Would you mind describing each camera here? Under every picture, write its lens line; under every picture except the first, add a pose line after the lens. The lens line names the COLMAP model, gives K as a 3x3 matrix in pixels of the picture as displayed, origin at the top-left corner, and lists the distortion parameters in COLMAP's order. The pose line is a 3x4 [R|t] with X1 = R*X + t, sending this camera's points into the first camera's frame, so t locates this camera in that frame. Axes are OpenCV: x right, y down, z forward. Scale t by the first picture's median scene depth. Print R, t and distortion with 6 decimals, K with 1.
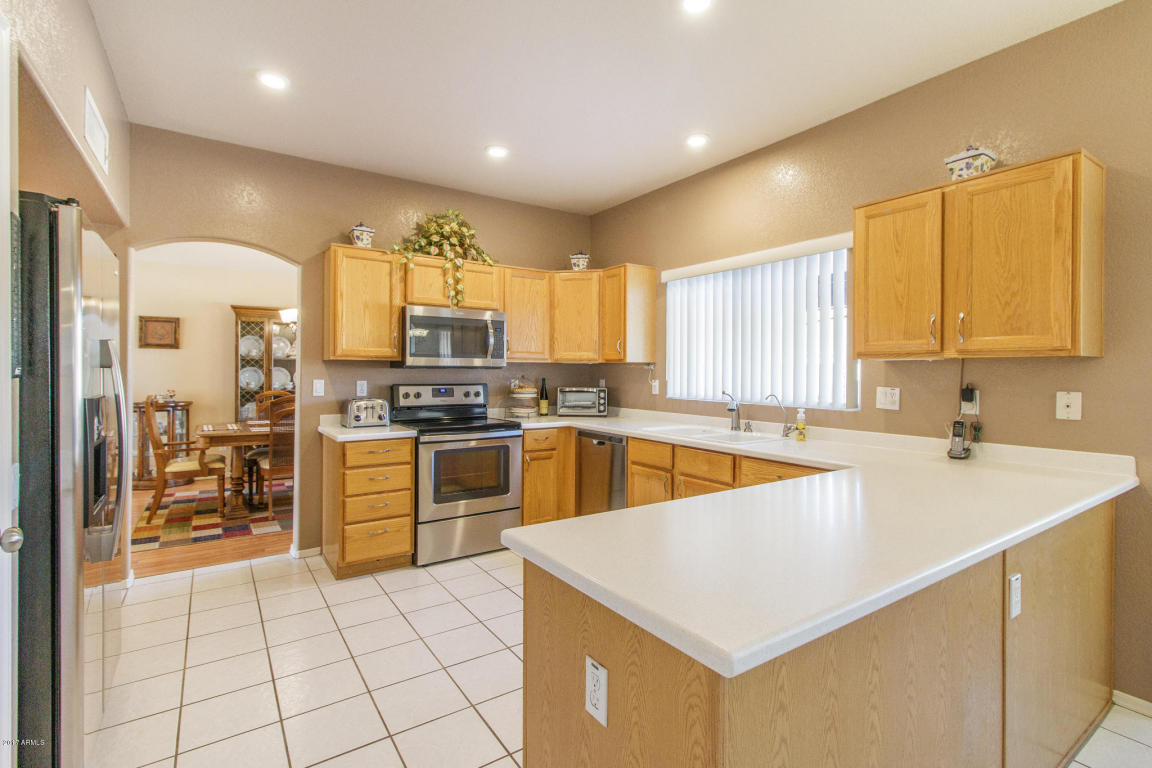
lens RADIAL K [[533.8, 0, 570.3], [0, 533.8, 371.7], [0, 0, 1]] dist [0.001837, 0.001127]
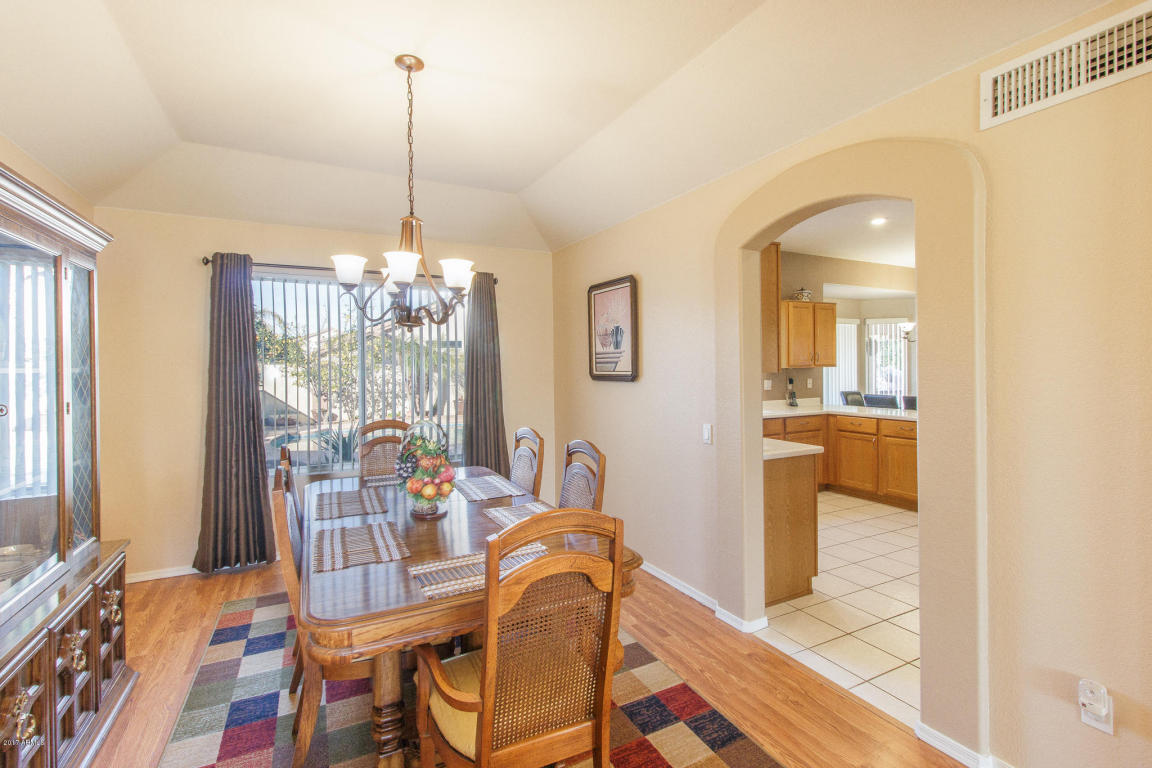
lens RADIAL K [[533.8, 0, 575.2], [0, 533.8, 378.3], [0, 0, 1]] dist [0.001837, 0.001127]
pose [[0.115035, -0.029520, 0.992923, -1.335059], [0.015043, 0.999495, 0.027973, -0.040887], [-0.993247, 0.011719, 0.115421, 1.199046]]
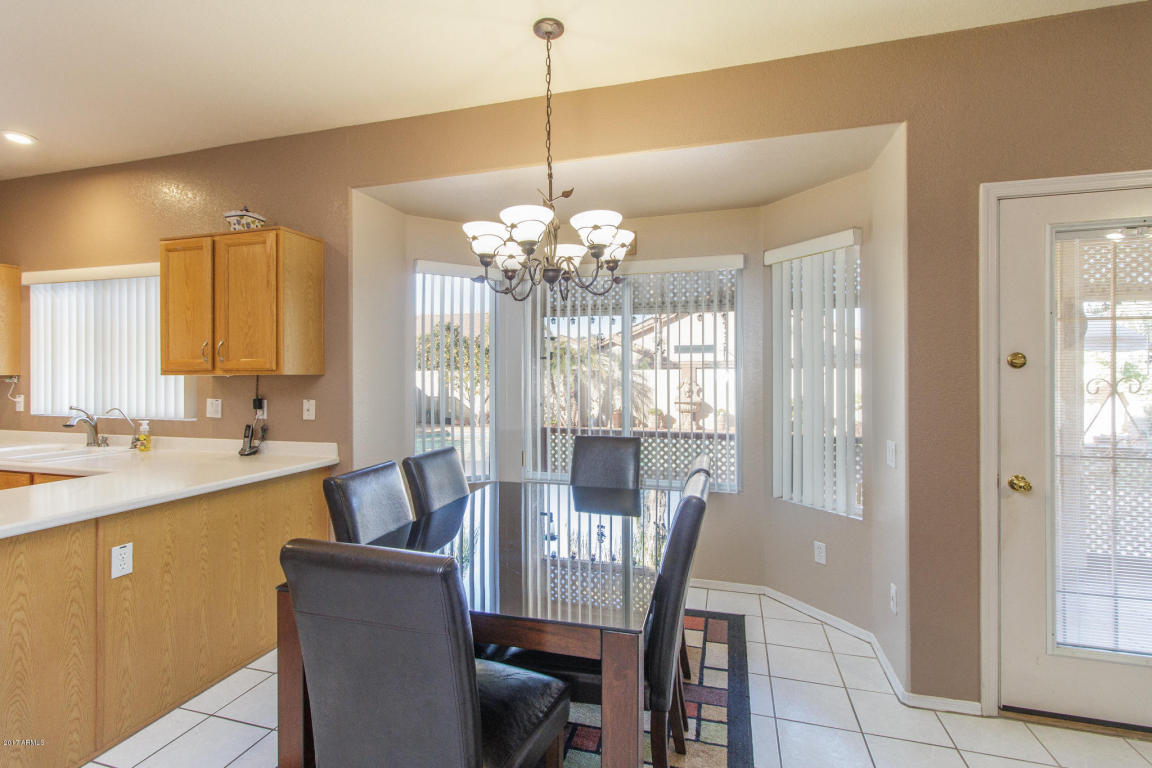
lens RADIAL K [[533.8, 0, 573.4], [0, 533.8, 379.2], [0, 0, 1]] dist [0.001837, 0.001127]
pose [[0.770849, -0.009054, 0.636953, 0.355461], [0.006583, 0.999959, 0.006246, -0.012046], [-0.636984, -0.000621, 0.770877, -0.305357]]
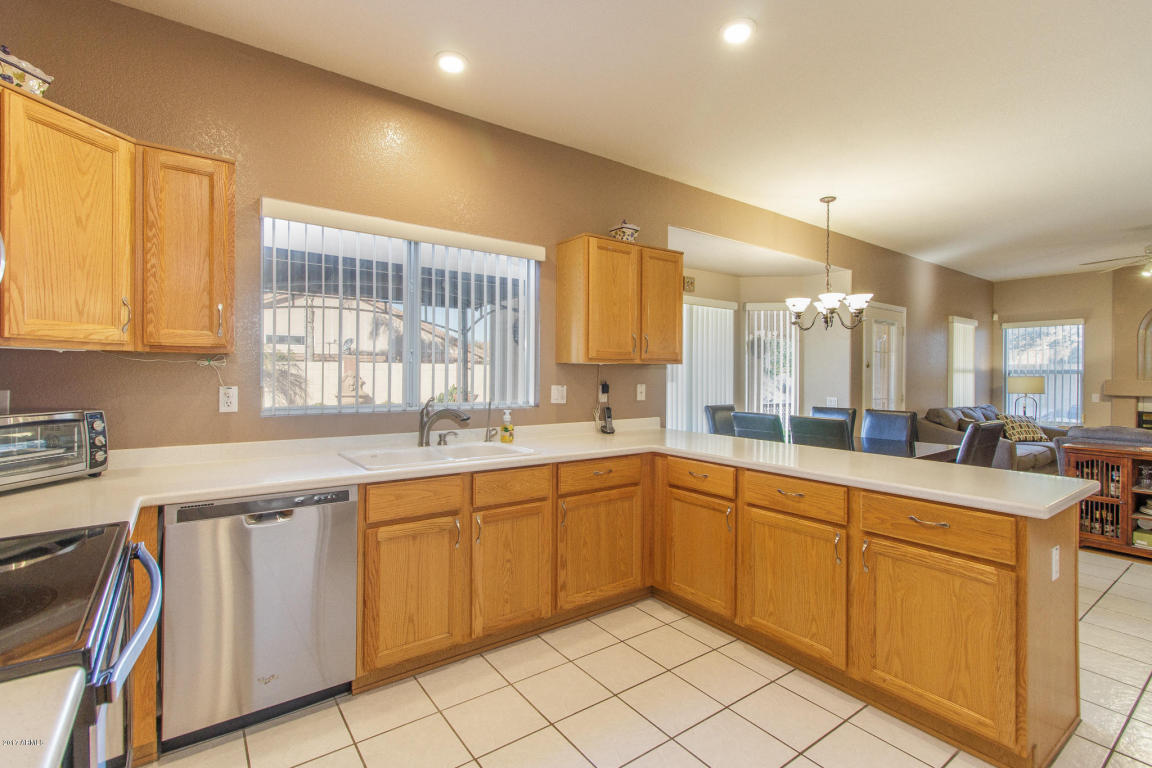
lens RADIAL K [[533.8, 0, 575.0], [0, 533.8, 381.3], [0, 0, 1]] dist [0.001837, 0.001127]
pose [[-0.037927, -0.020537, 0.999069, -0.479481], [-0.005506, 0.999778, 0.020343, -0.003591], [-0.999265, -0.004729, -0.038031, 0.784370]]
